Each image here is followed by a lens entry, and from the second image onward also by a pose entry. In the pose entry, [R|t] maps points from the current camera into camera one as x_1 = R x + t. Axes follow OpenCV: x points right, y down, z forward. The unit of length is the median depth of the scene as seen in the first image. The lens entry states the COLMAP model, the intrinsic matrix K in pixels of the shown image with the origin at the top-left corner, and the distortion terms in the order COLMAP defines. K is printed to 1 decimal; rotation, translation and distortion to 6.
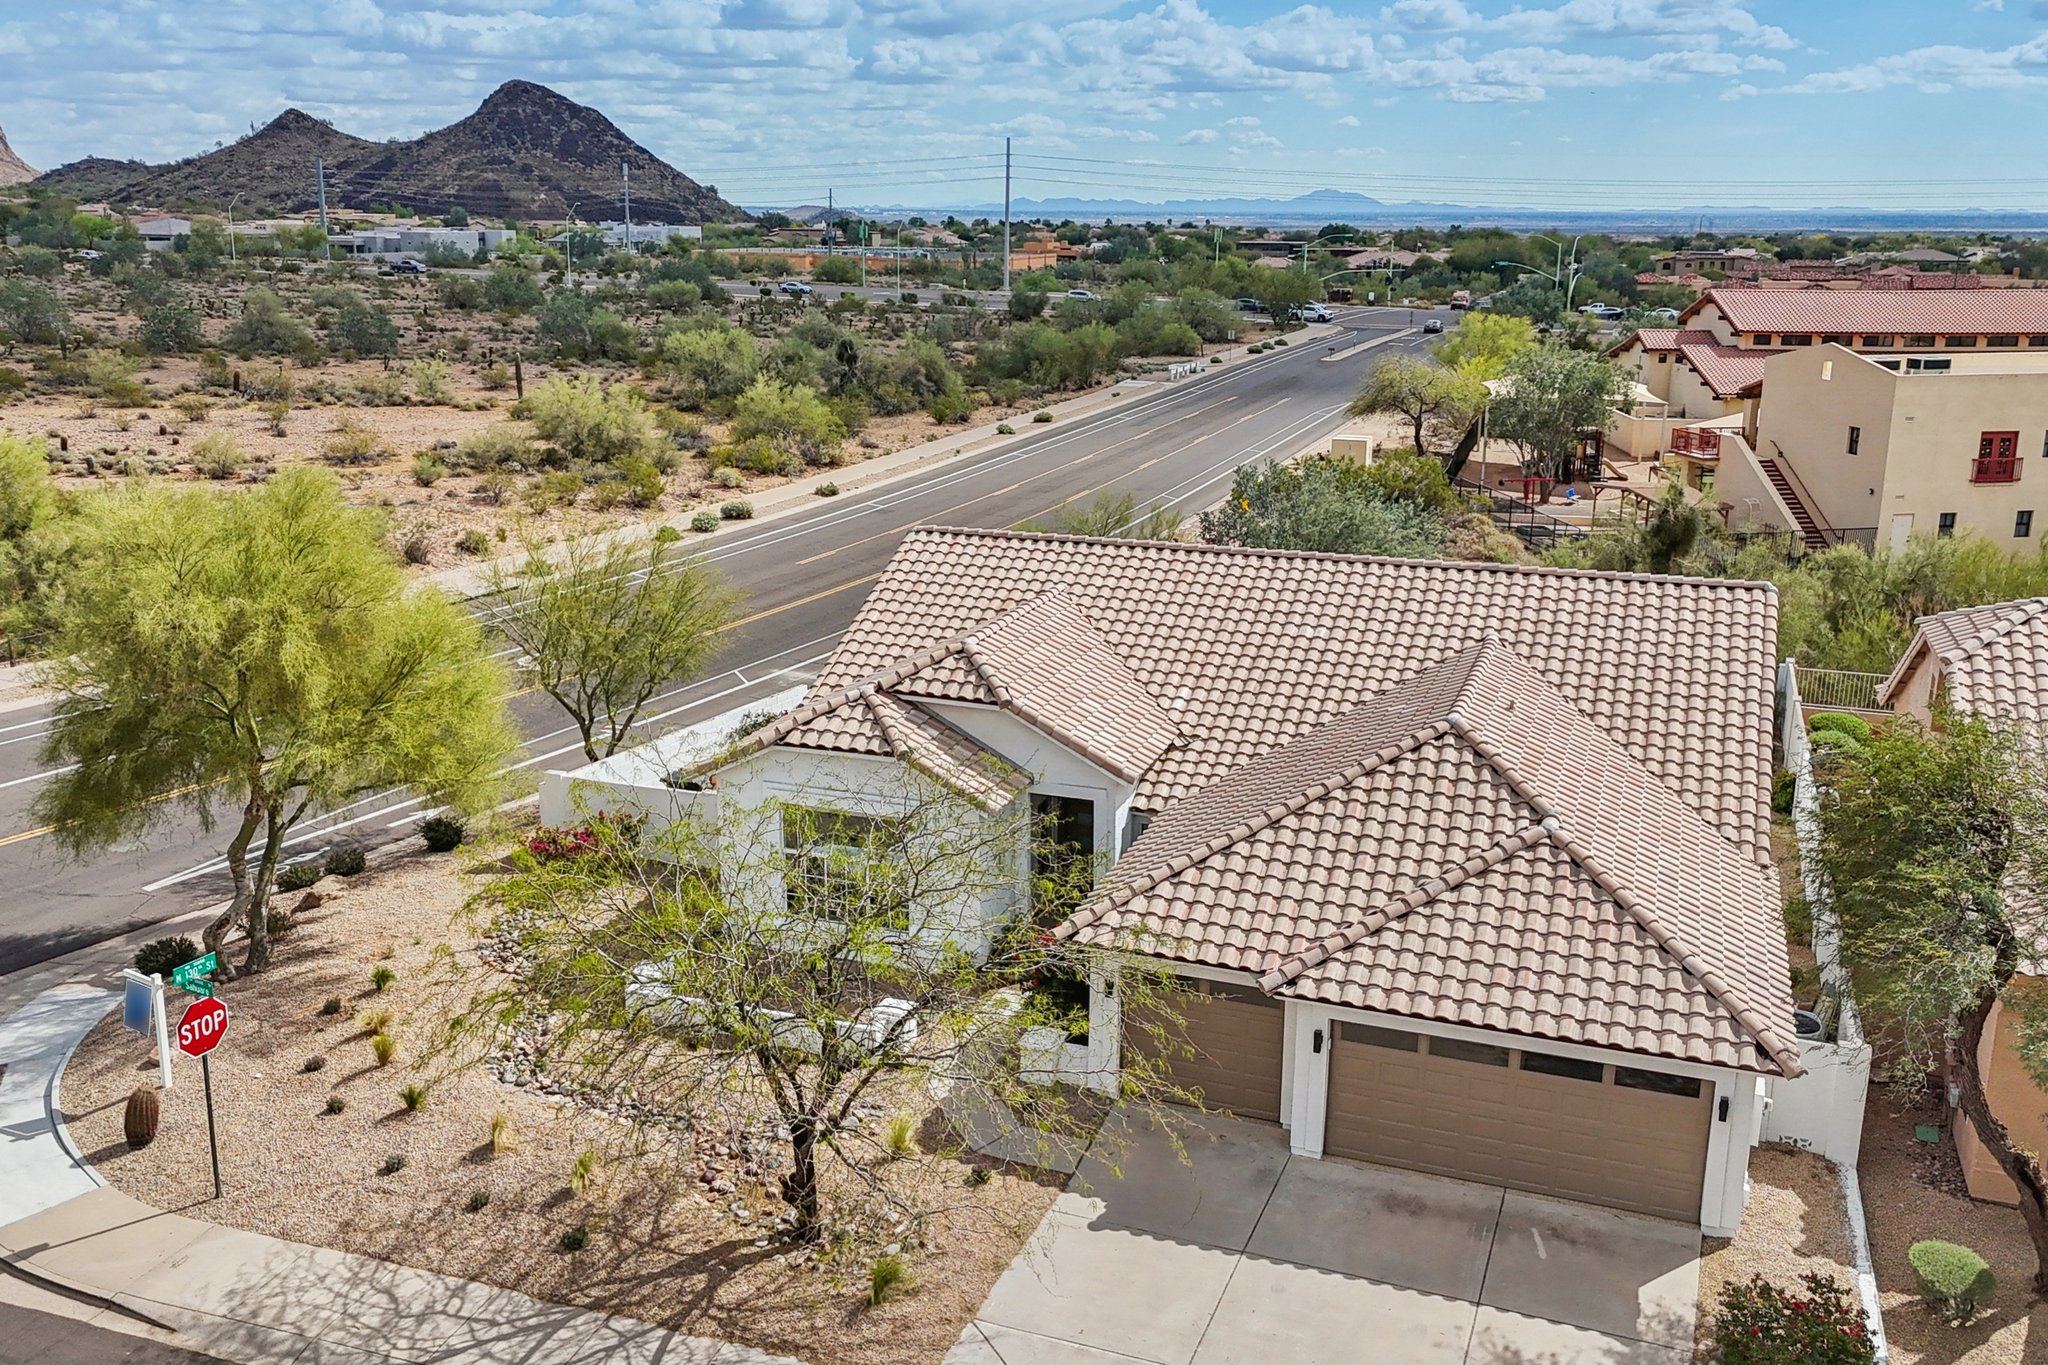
lens RADIAL K [[1794.4, 0, 1026.6], [0, 1794.4, 622.7], [0, 0, 1]] dist [0.088315, -0.122455]
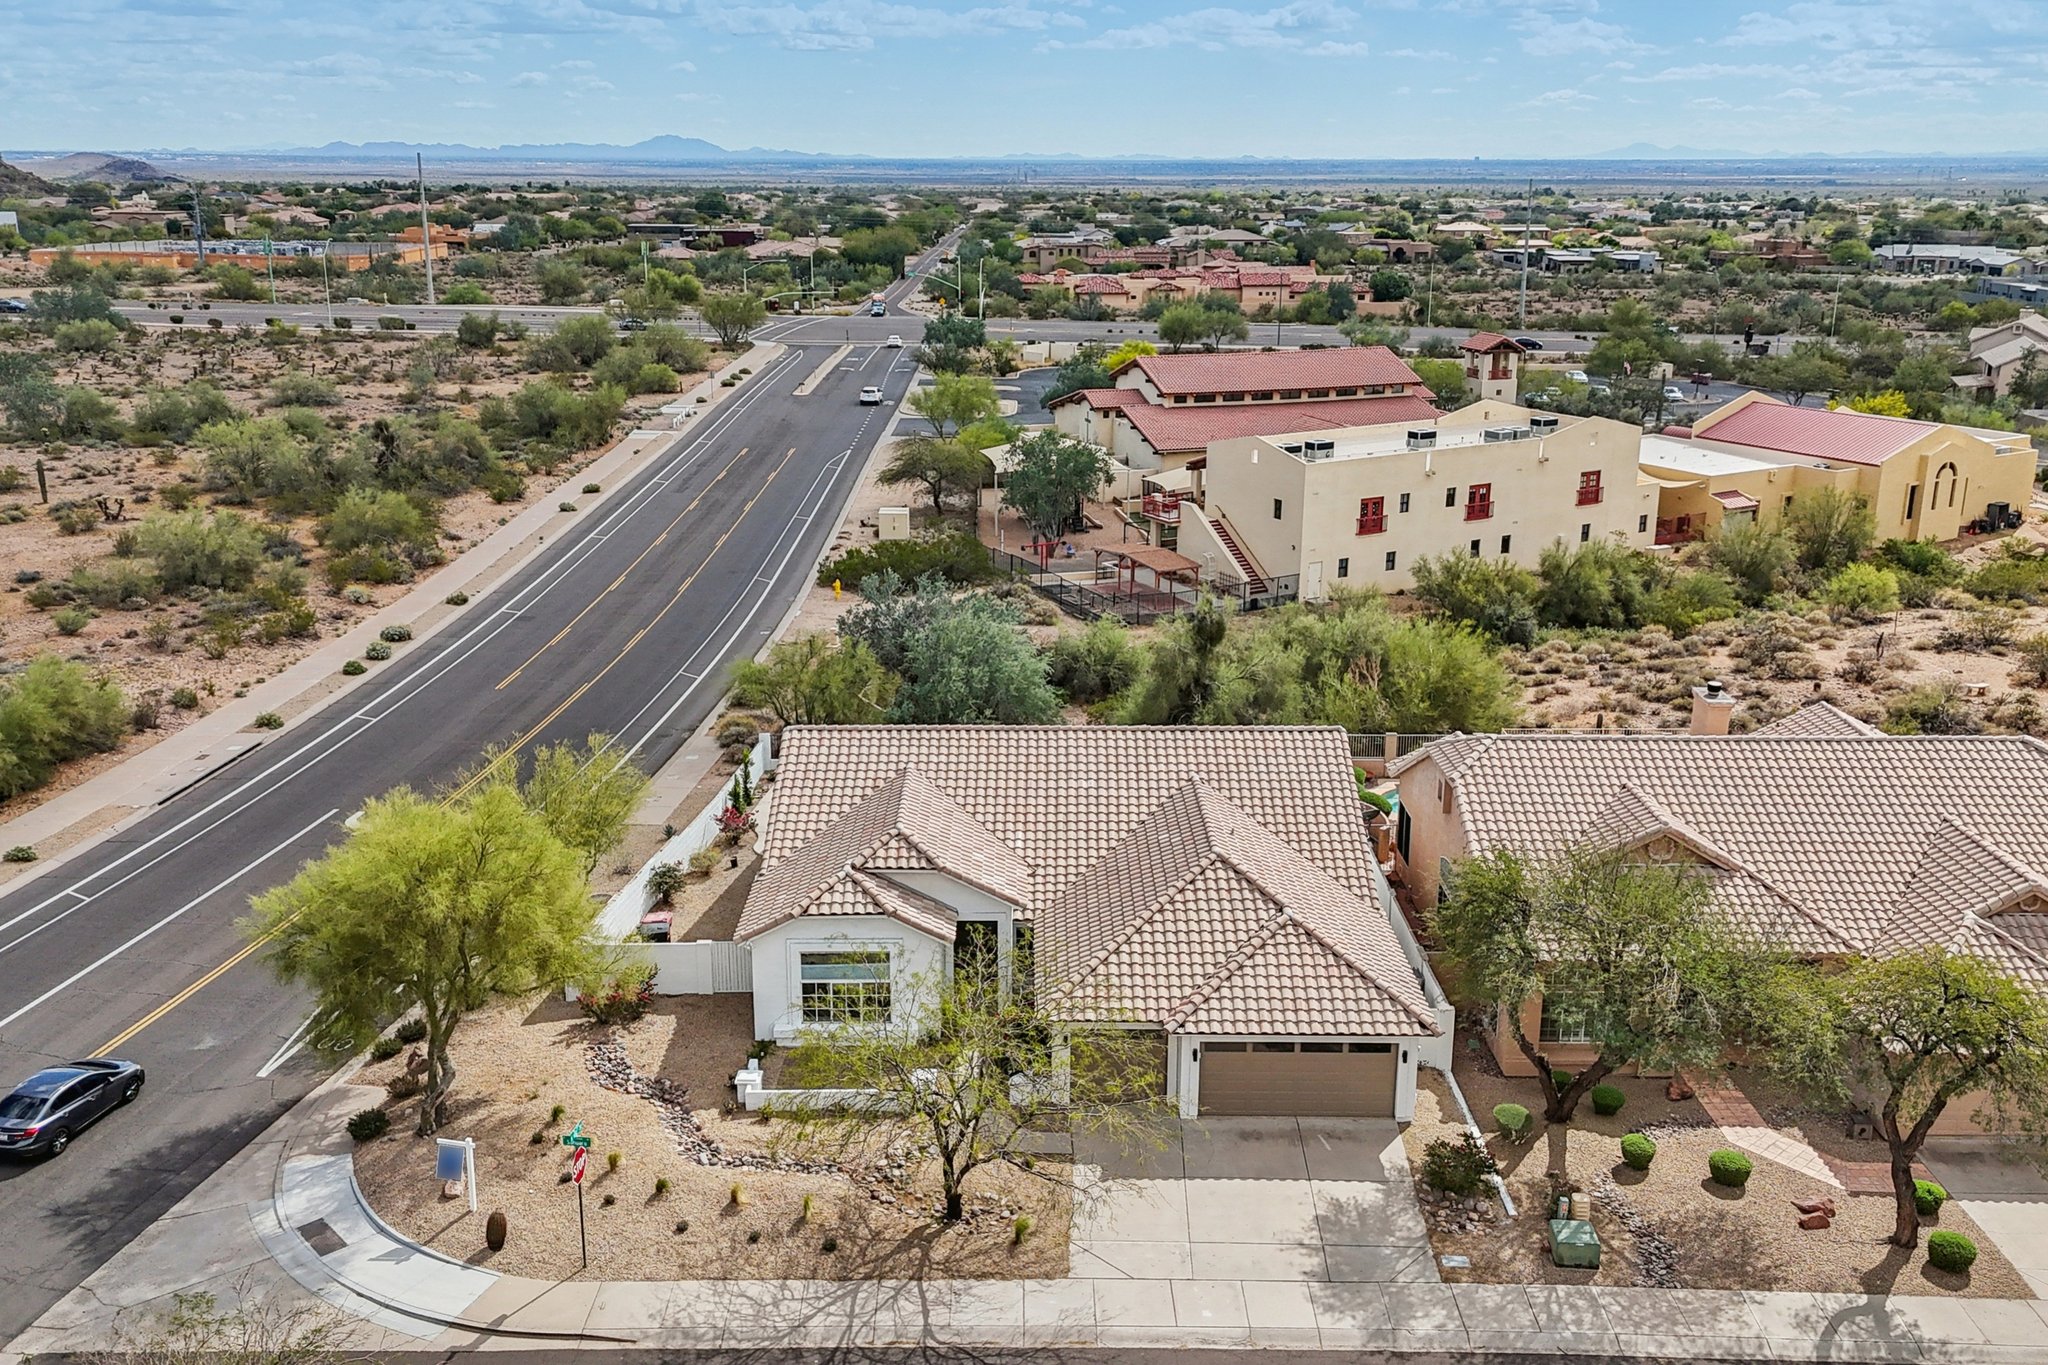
lens RADIAL K [[1763.1, 0, 1033.8], [0, 1763.1, 633.9], [0, 0, 1]] dist [0.132815, -0.278324]
pose [[0.938803, -0.092352, 0.331844, -0.433690], [0.080717, 0.995546, 0.048708, -0.230437], [-0.334865, -0.018942, 0.942076, -0.491885]]
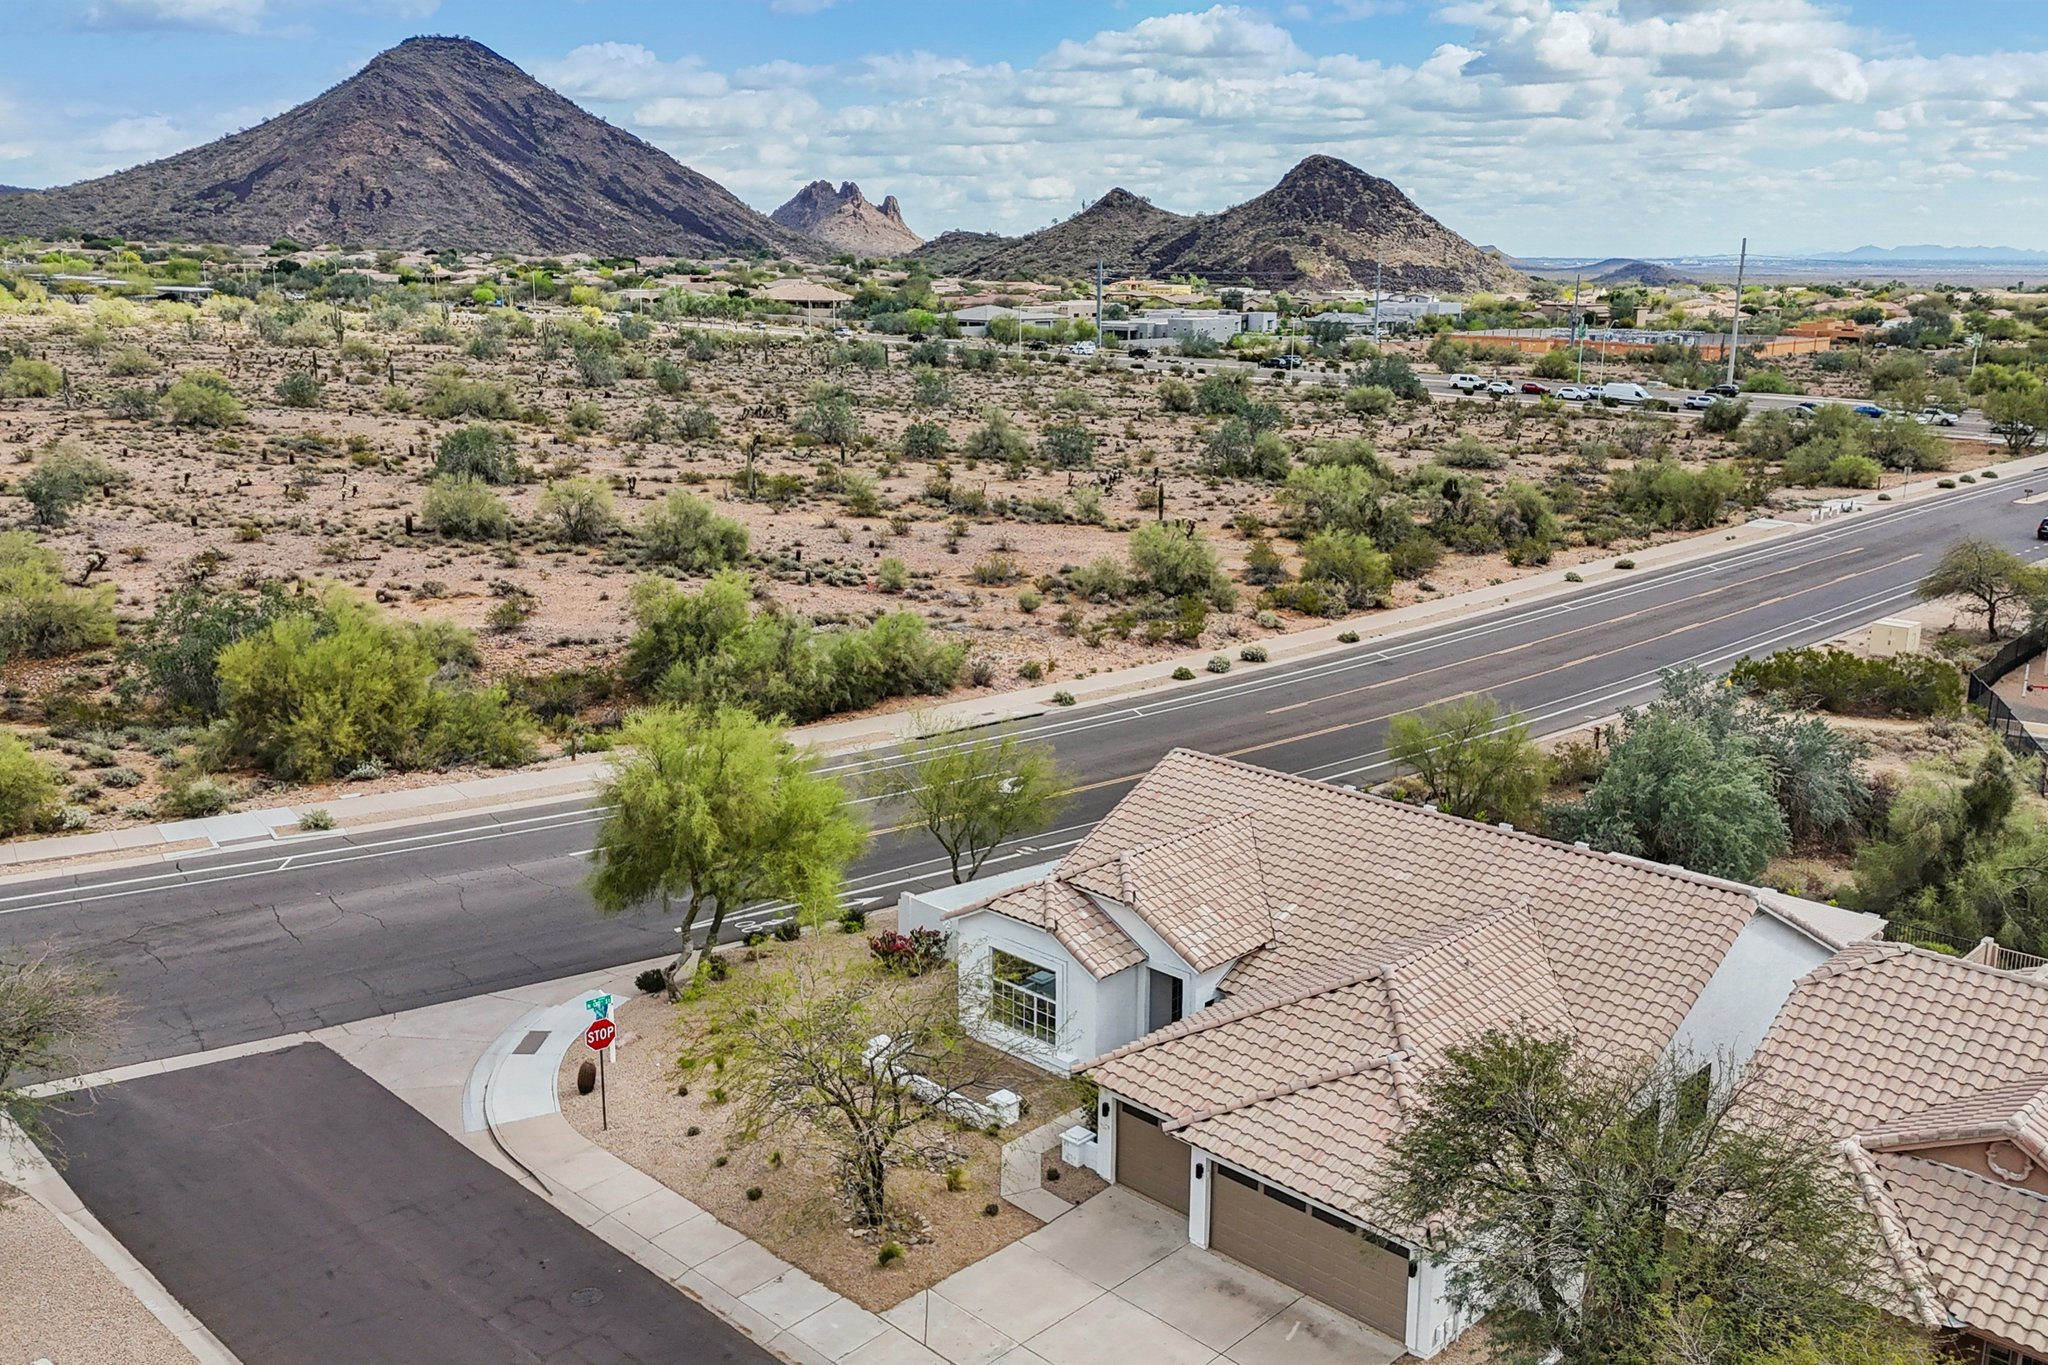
lens RADIAL K [[1776.8, 0, 1033.3], [0, 1776.8, 647.6], [0, 0, 1]] dist [0.088910, -0.107948]
pose [[0.911319, 0.086824, -0.402442, 0.483328], [-0.092558, 0.995694, 0.005221, -0.163290], [0.401162, 0.032491, 0.915431, -0.367223]]
